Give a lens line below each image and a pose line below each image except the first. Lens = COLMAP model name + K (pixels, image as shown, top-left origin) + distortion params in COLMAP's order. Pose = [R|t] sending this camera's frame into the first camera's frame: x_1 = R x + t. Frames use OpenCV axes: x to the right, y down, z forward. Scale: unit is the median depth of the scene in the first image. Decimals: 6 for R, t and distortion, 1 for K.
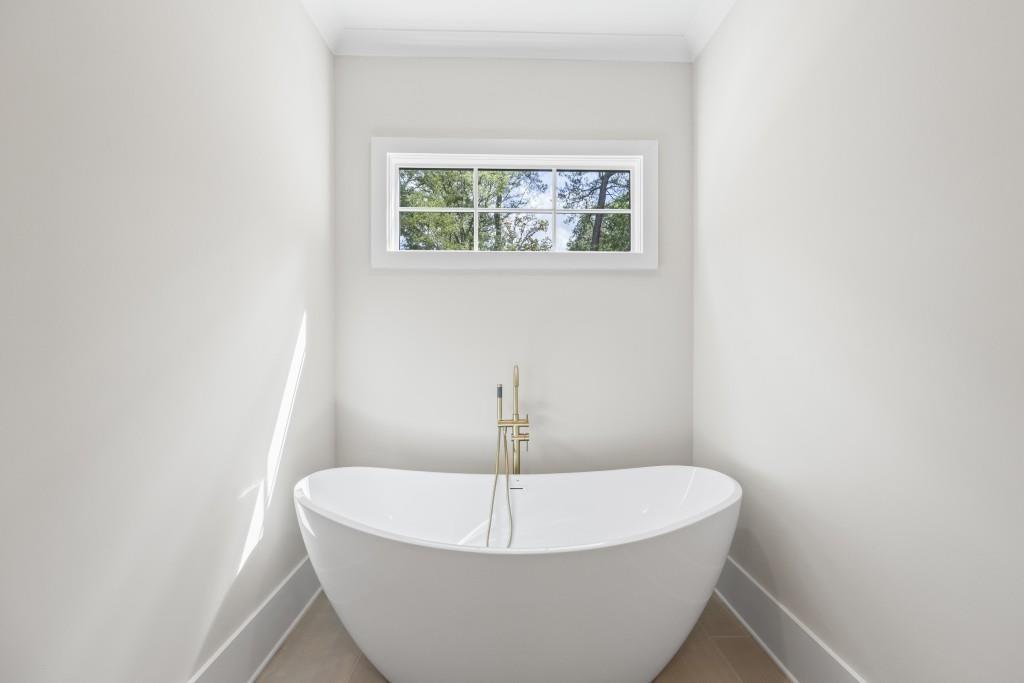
lens RADIAL K [[419.2, 0, 512.6], [0, 419.2, 343.5], [0, 0, 1]] dist [-0.007648, -0.000093]
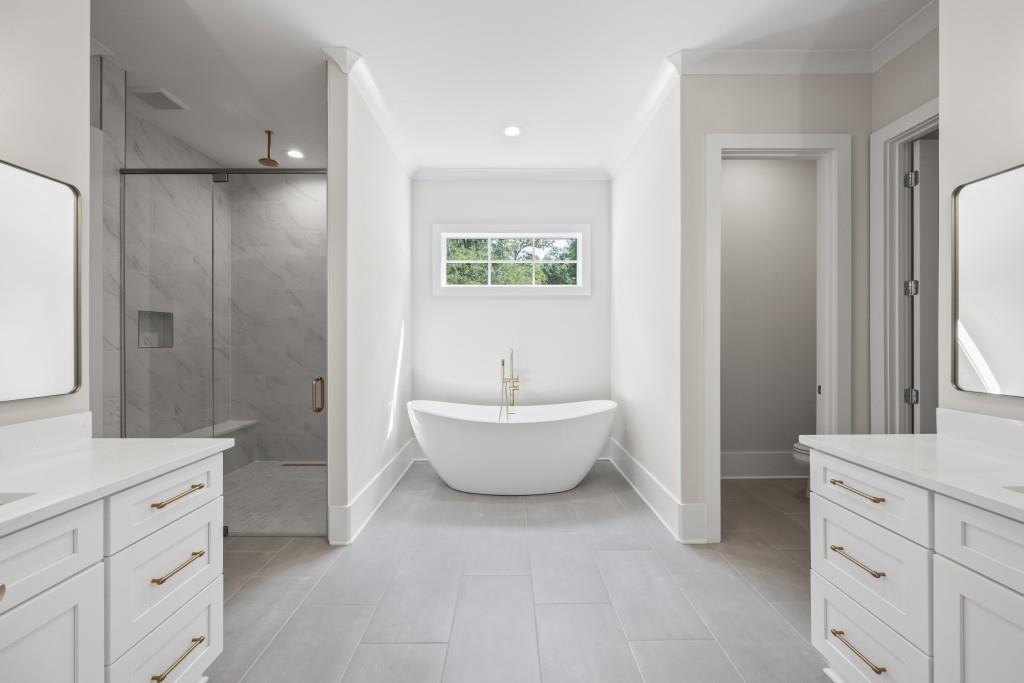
lens RADIAL K [[419.2, 0, 511.9], [0, 419.2, 339.1], [0, 0, 1]] dist [-0.007648, -0.000093]
pose [[0.999999, 0.001287, 0.000241, 0.008479], [-0.001290, 0.999949, 0.010019, -0.009866], [-0.000228, -0.010019, 0.999950, -0.846140]]
